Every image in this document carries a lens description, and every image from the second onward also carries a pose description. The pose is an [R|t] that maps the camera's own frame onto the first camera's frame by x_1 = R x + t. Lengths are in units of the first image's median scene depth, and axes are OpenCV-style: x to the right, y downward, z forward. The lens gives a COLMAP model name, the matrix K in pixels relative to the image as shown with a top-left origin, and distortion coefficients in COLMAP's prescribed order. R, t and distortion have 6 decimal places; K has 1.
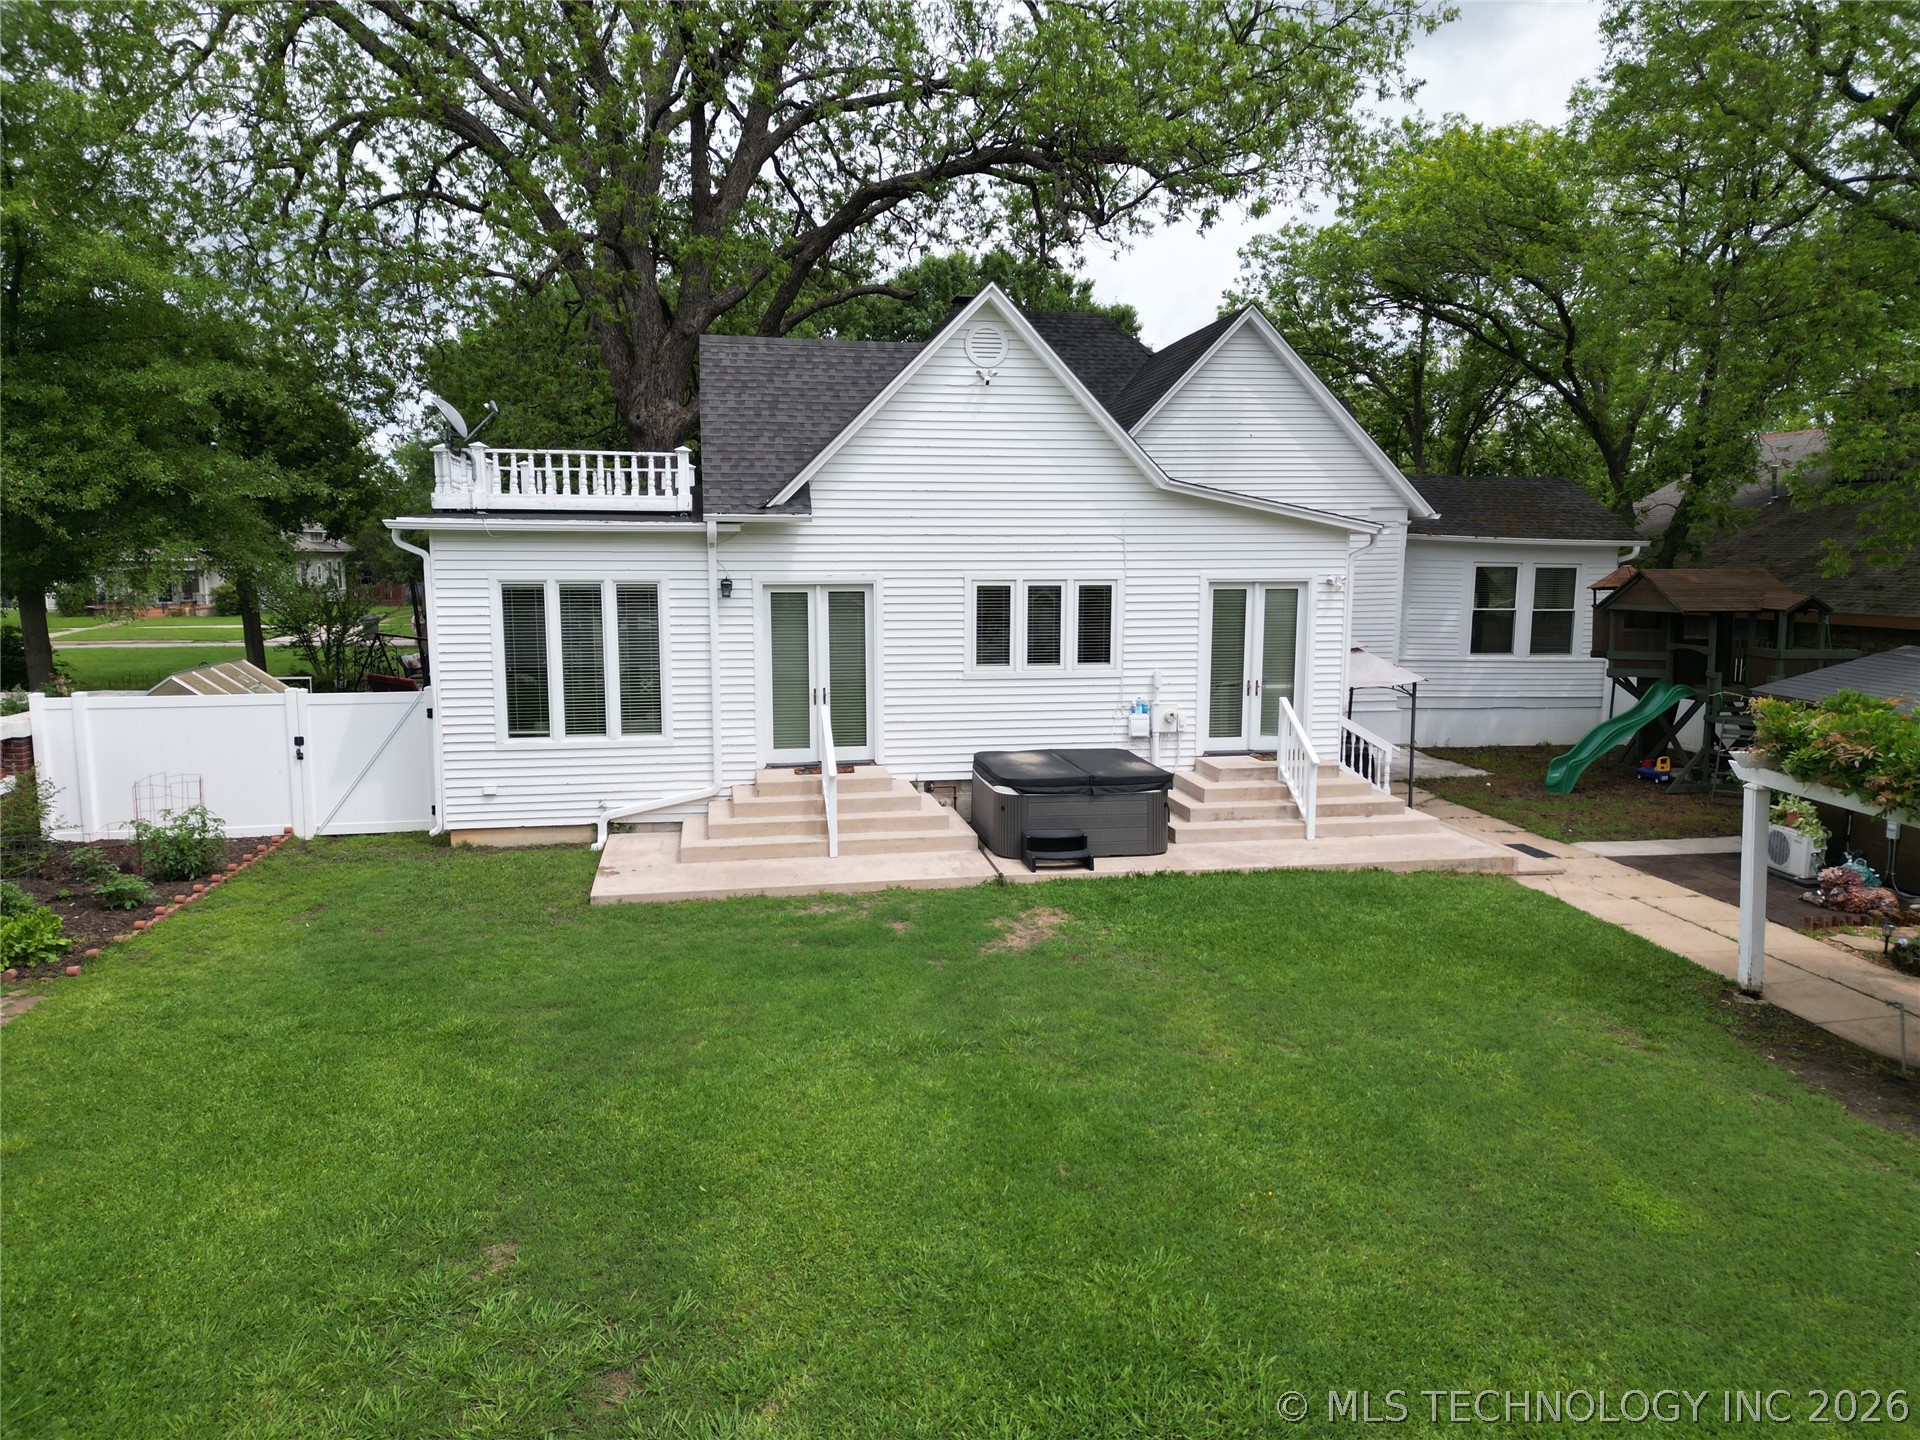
lens RADIAL K [[1332.6, 0, 965.7], [0, 1332.6, 720.2], [0, 0, 1]] dist [0.055021, -0.039290]
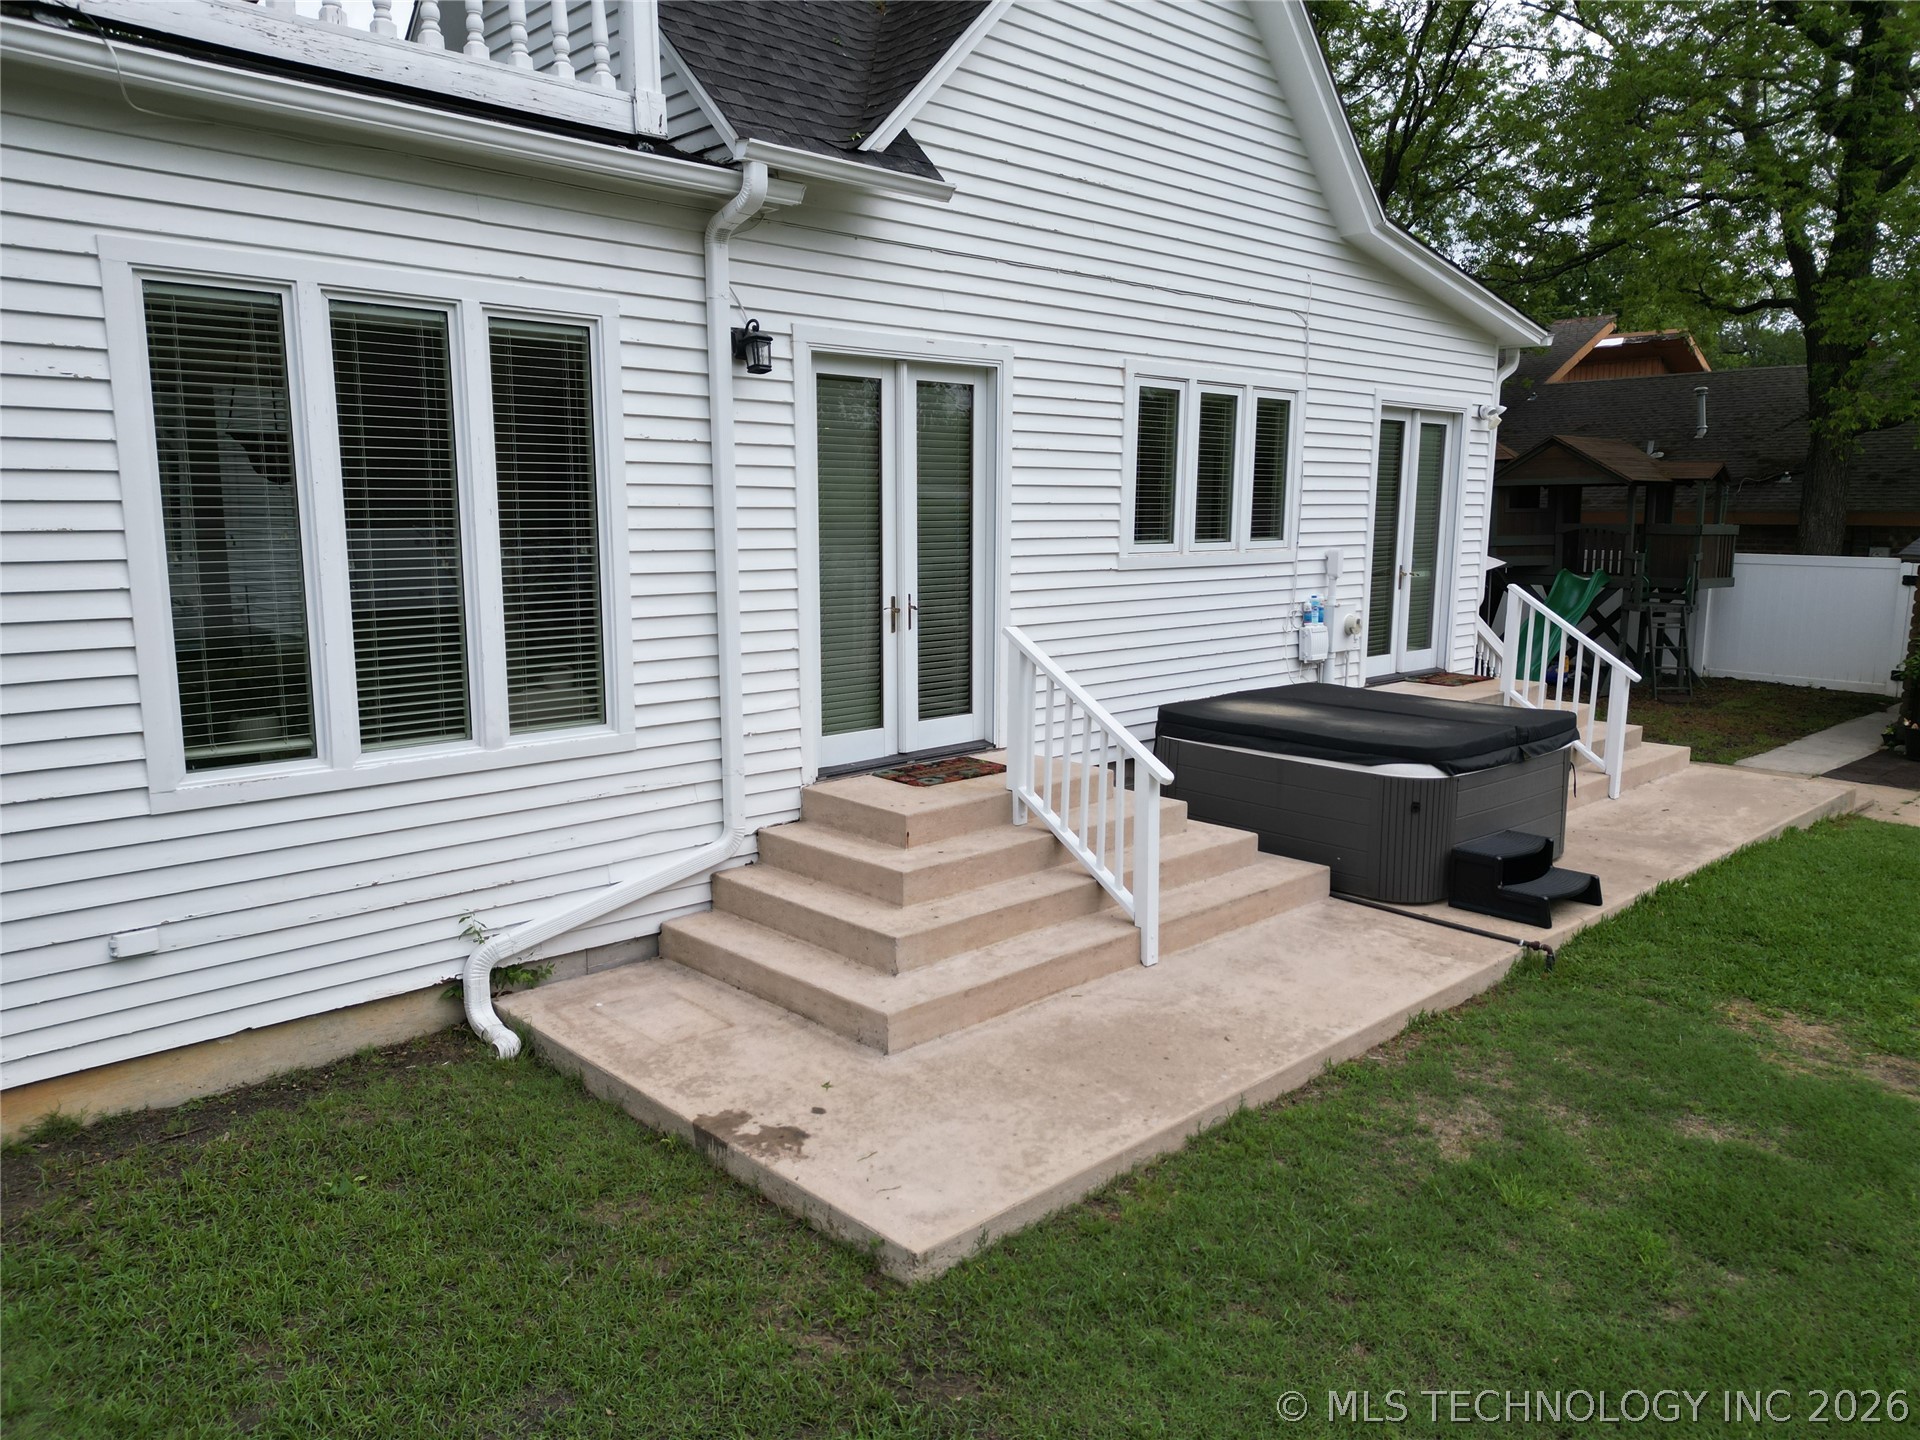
lens RADIAL K [[1356.2, 0, 958.2], [0, 1356.2, 728.1], [0, 0, 1]] dist [-0.006184, 0.037139]
pose [[0.835114, -0.086587, 0.543219, -0.352669], [0.063222, 0.996098, 0.061580, -0.005745], [-0.546431, -0.017083, 0.837330, 0.605041]]
